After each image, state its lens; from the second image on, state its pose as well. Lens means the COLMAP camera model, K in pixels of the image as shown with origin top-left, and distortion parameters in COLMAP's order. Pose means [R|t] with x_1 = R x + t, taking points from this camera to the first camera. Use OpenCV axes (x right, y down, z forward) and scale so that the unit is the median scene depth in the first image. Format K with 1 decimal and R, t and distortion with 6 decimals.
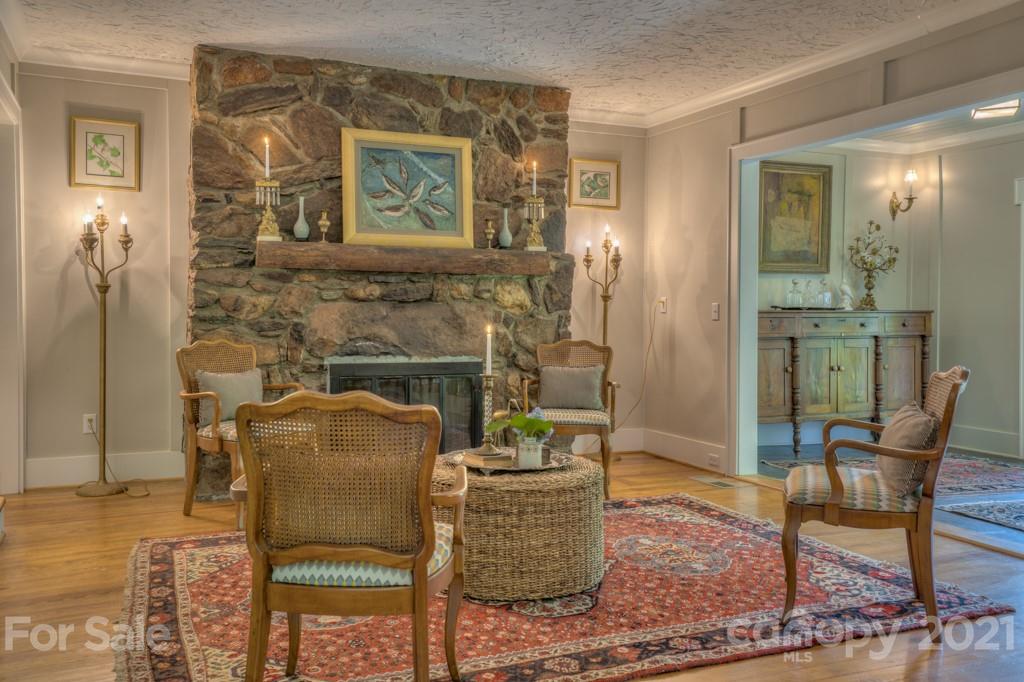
lens RADIAL K [[869.9, 0, 509.3], [0, 869.9, 324.0], [0, 0, 1]] dist [0.015496, 0.084016]
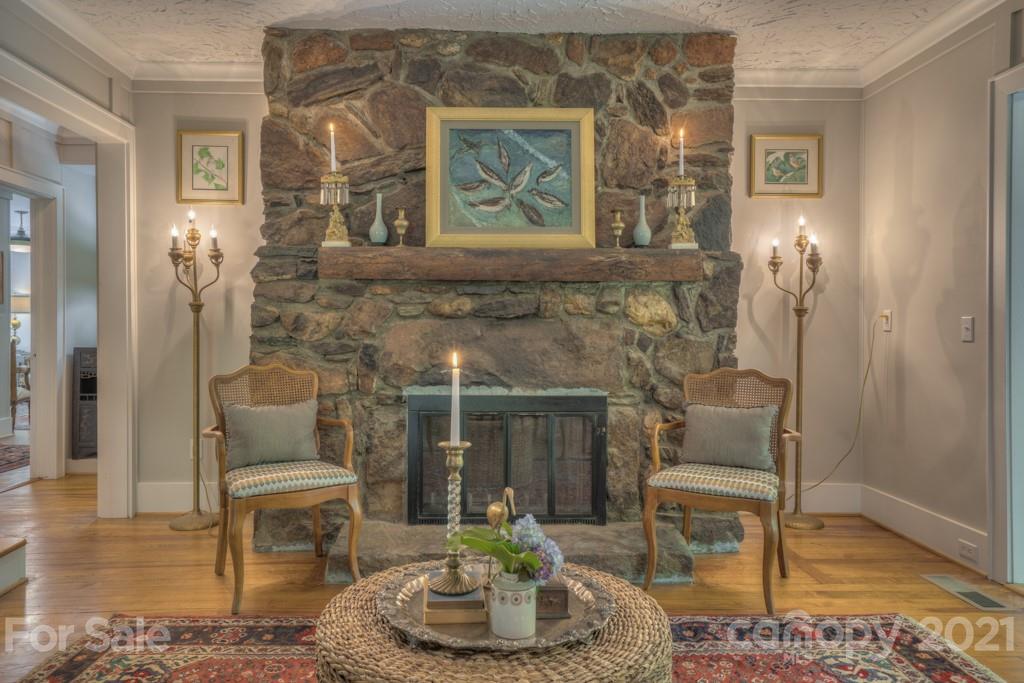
lens RADIAL K [[695.2, 0, 509.7], [0, 695.2, 328.9], [0, 0, 1]] dist [-0.011701, 0.040414]
pose [[0.930512, -0.004563, -0.366234, 0.118087], [-0.001774, 0.999855, -0.016964, -0.005186], [0.366258, 0.016435, 0.930368, 0.415077]]
